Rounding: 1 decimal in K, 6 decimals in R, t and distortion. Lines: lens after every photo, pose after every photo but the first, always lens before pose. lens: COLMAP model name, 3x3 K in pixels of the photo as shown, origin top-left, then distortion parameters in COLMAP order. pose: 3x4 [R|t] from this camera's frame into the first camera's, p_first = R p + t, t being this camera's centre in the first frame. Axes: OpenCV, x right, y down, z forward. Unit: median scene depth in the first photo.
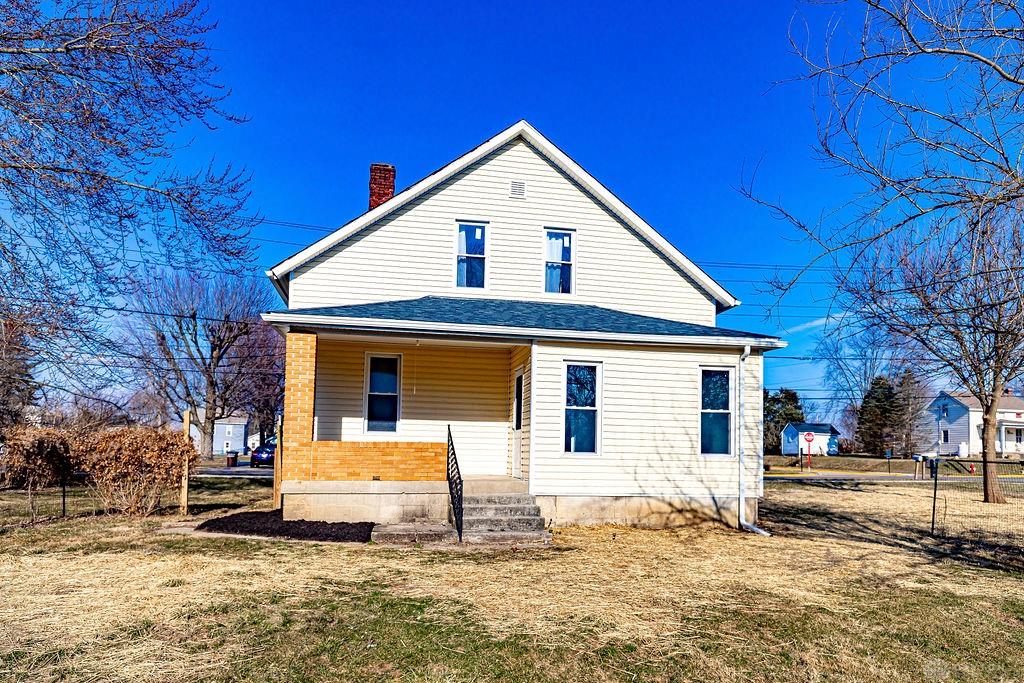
lens RADIAL K [[697.5, 0, 508.5], [0, 697.5, 427.8], [0, 0, 1]] dist [0.007358, -0.000968]
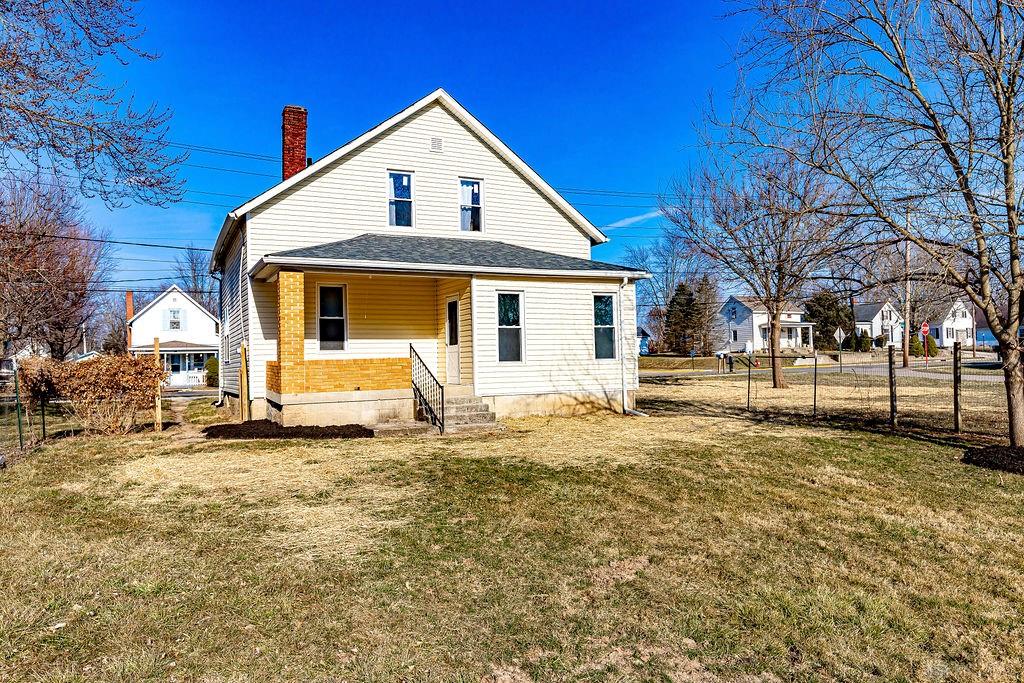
lens RADIAL K [[741.9, 0, 512.0], [0, 741.9, 341.5], [0, 0, 1]] dist [-0.002721, -0.001629]
pose [[0.961739, -0.030945, 0.272214, -0.243791], [0.028610, 0.999512, 0.012541, -0.017214], [-0.272469, -0.004273, 0.962155, -0.292685]]
